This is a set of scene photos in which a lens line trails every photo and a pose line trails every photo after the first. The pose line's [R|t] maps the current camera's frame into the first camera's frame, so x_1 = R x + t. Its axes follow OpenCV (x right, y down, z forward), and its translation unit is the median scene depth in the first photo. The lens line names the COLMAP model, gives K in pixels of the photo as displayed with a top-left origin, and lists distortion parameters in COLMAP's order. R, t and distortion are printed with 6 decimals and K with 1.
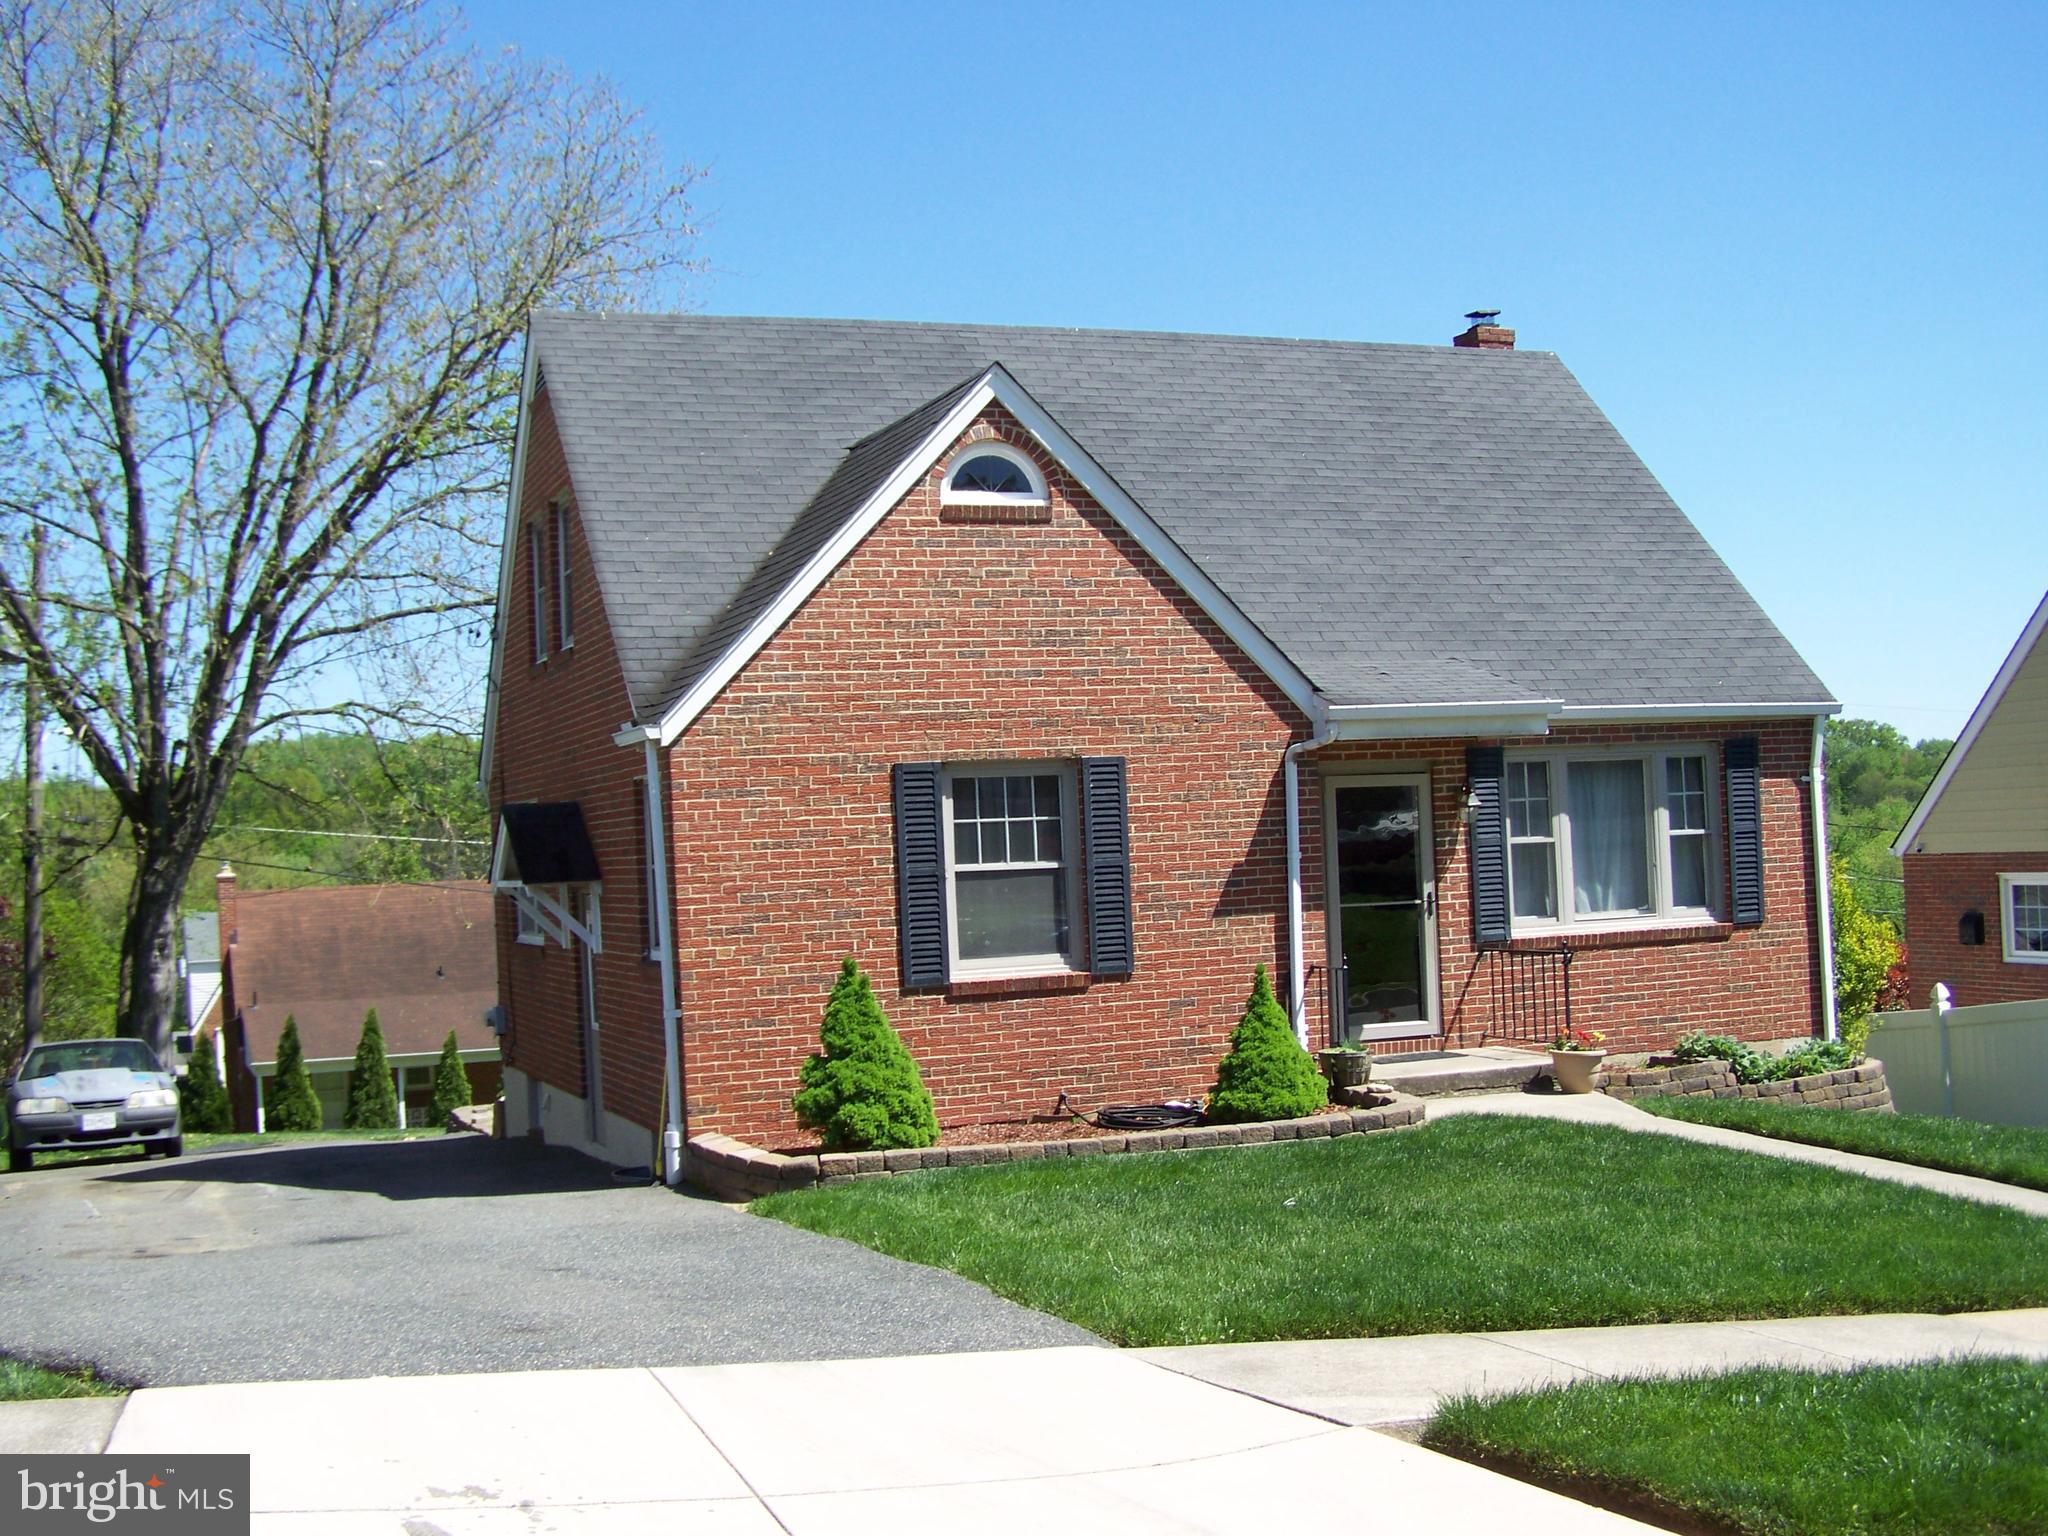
lens RADIAL K [[2265.4, 0, 1017.4], [0, 2265.4, 771.1], [0, 0, 1]] dist [-0.088185, 0.000000]
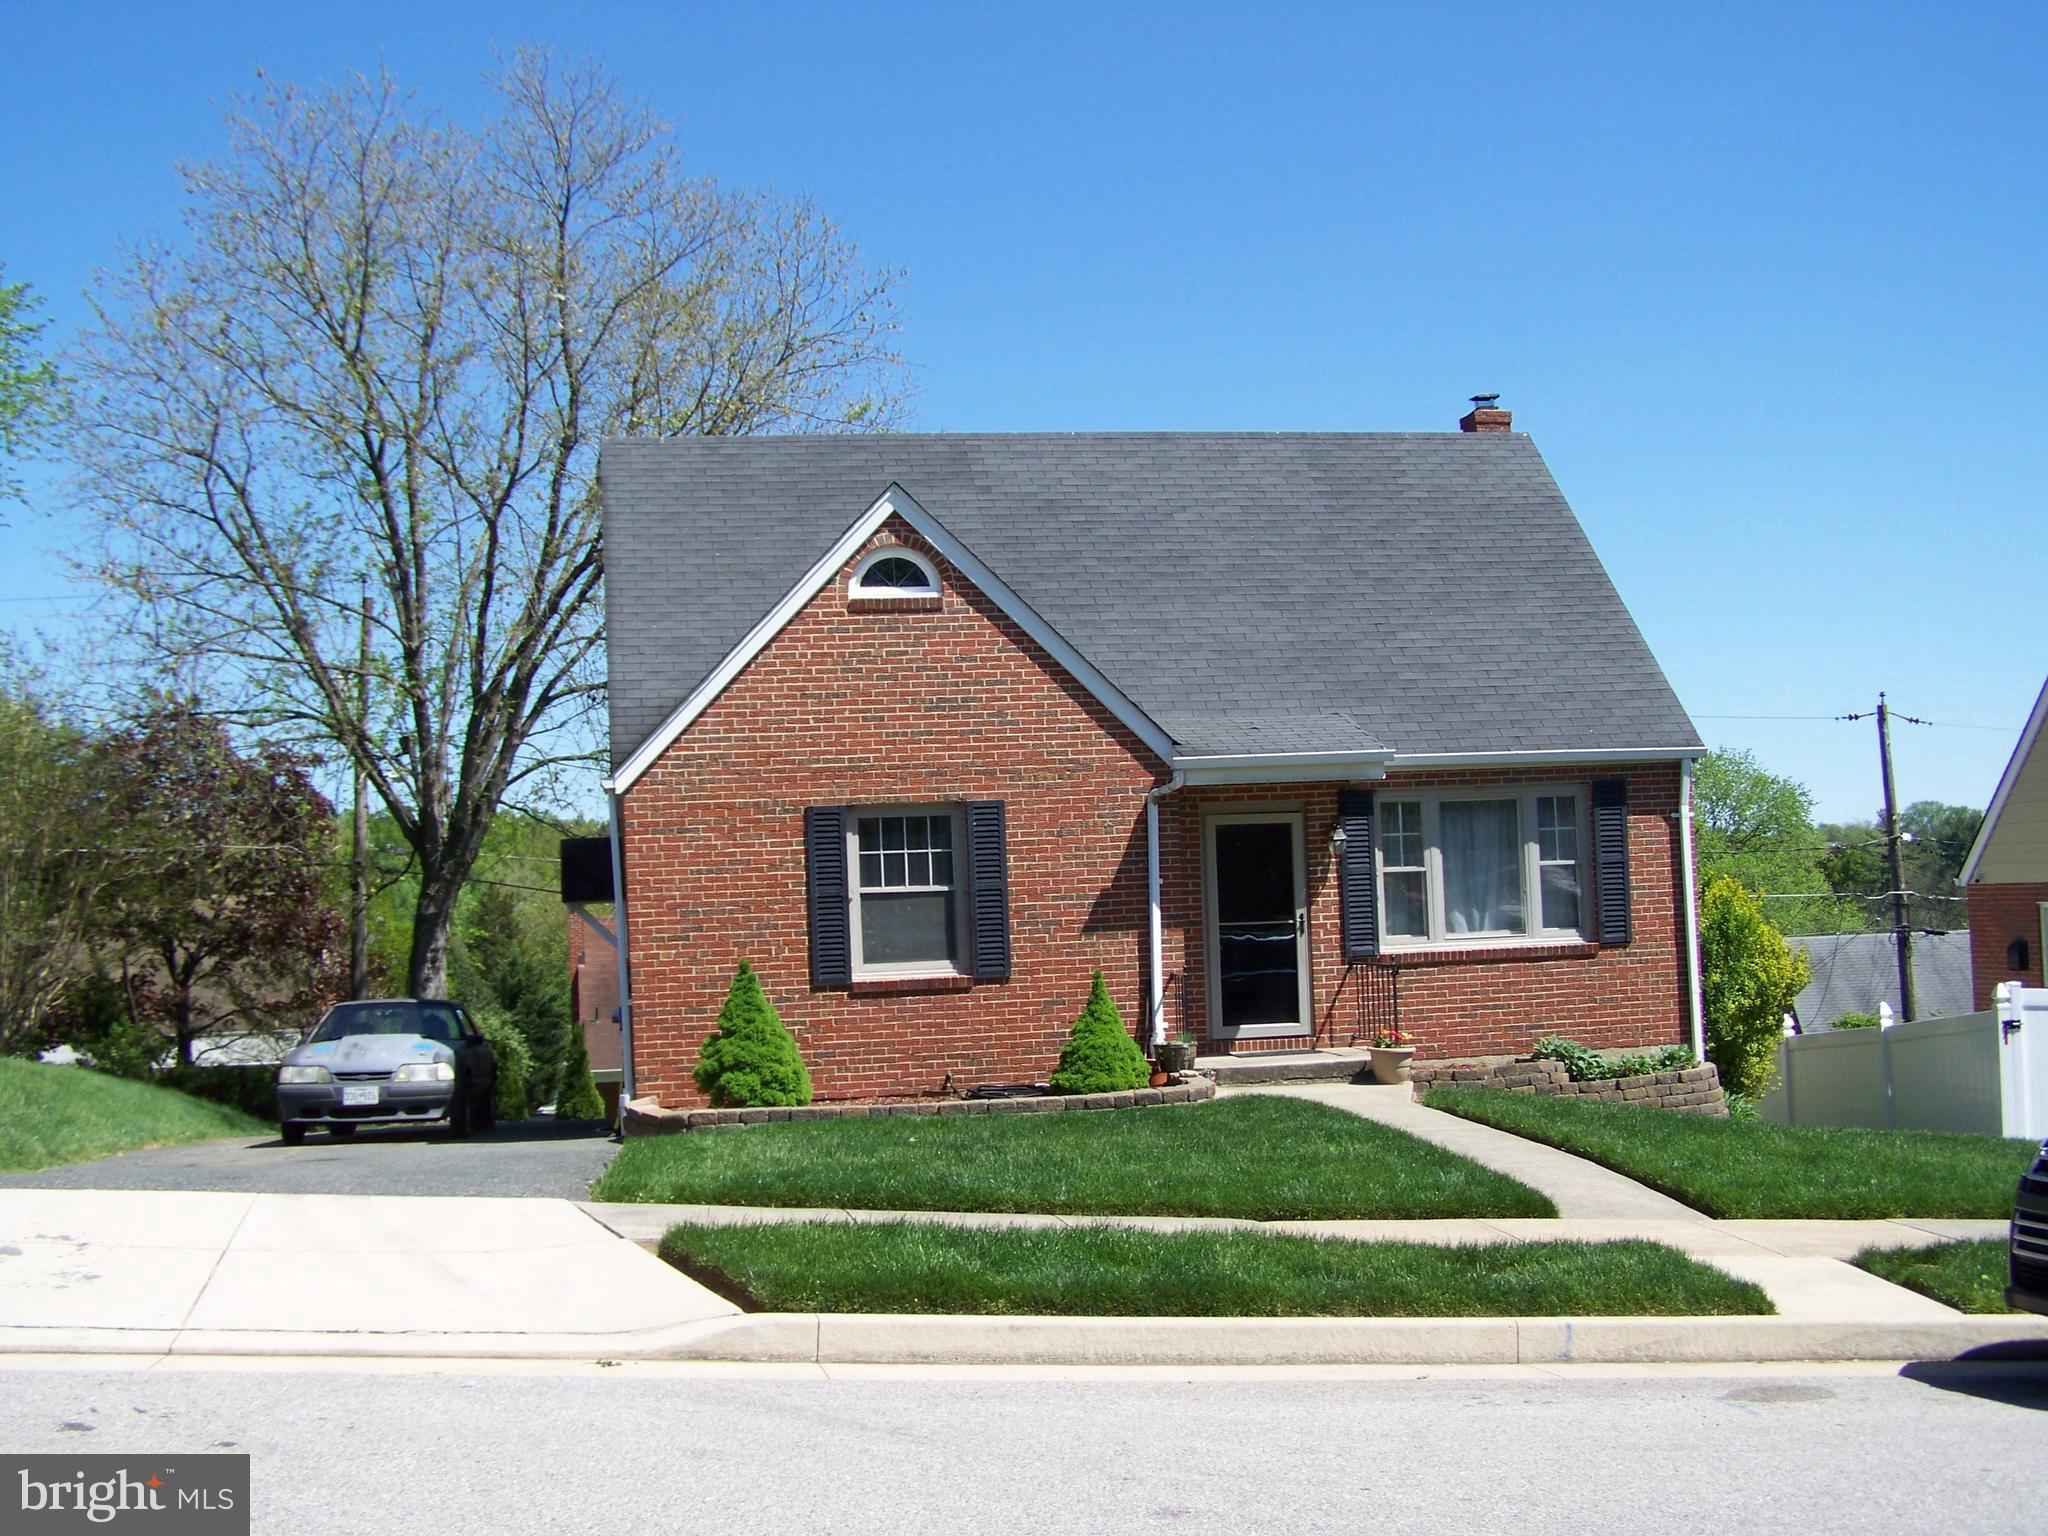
lens RADIAL K [[2265.4, 0, 1043.1], [0, 2265.4, 769.0], [0, 0, 1]] dist [-0.088185, 0.000000]
pose [[0.982595, -0.006364, -0.185653, 0.272219], [0.003552, 0.999874, -0.015477, -0.003788], [0.185728, 0.014548, 0.982493, -0.184611]]
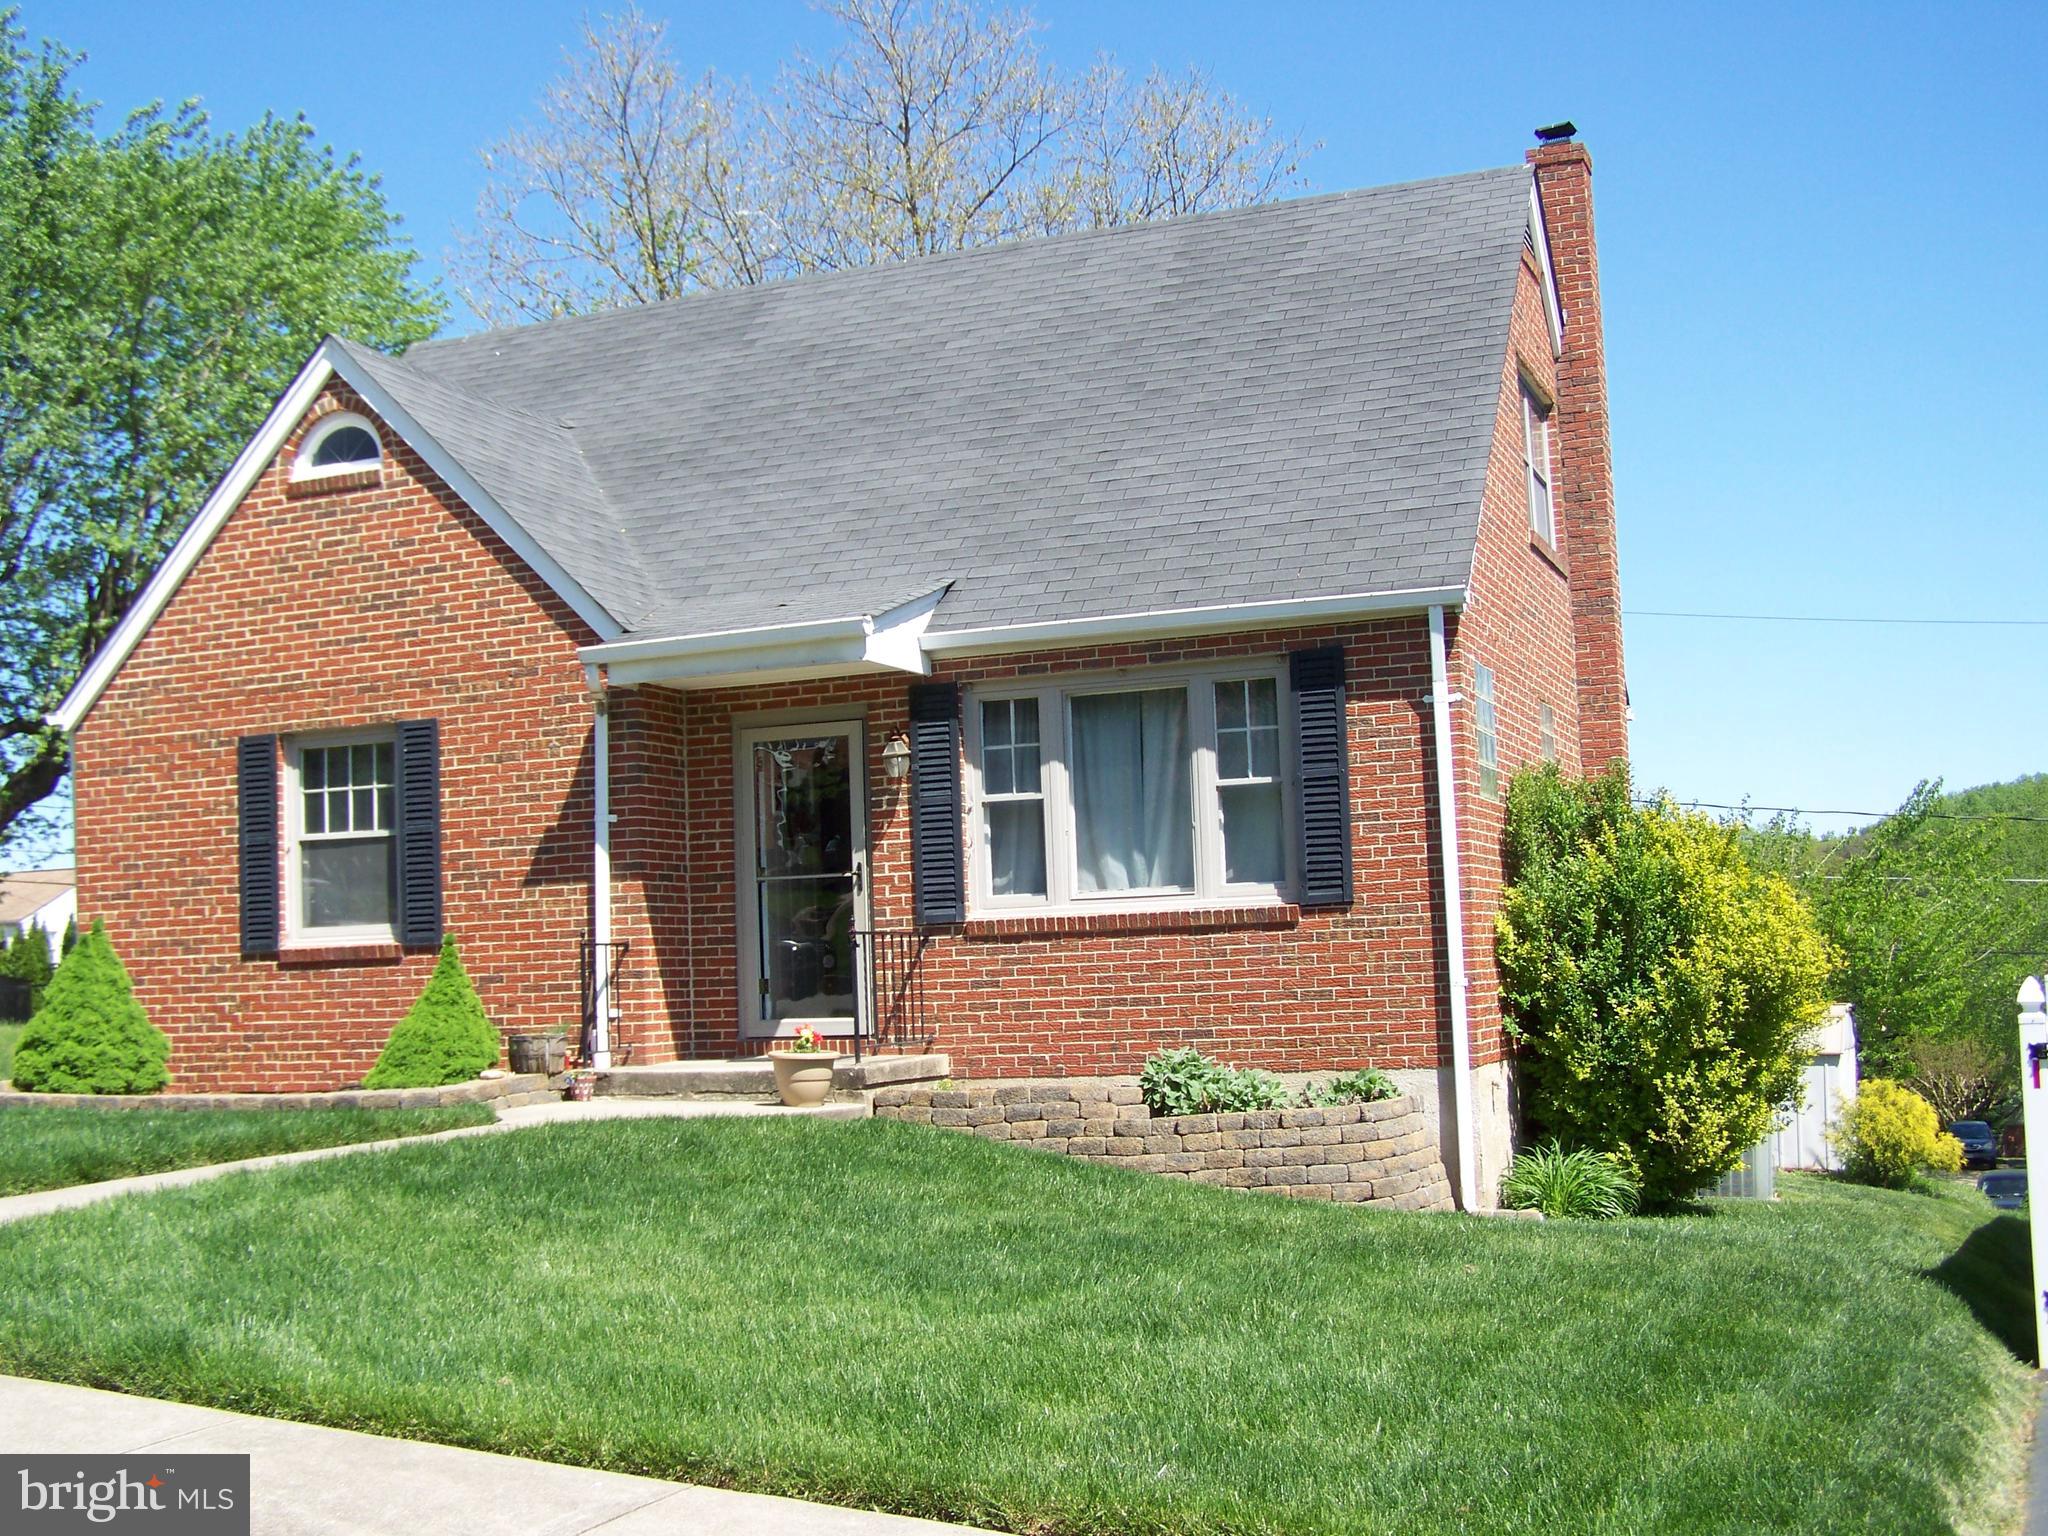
lens RADIAL K [[2265.4, 0, 1006.0], [0, 2265.4, 758.7], [0, 0, 1]] dist [-0.088185, 0.000000]
pose [[0.730080, -0.046523, -0.681776, 0.800172], [0.027808, 0.998876, -0.038383, 0.049496], [0.682796, 0.009064, 0.730553, 0.432588]]
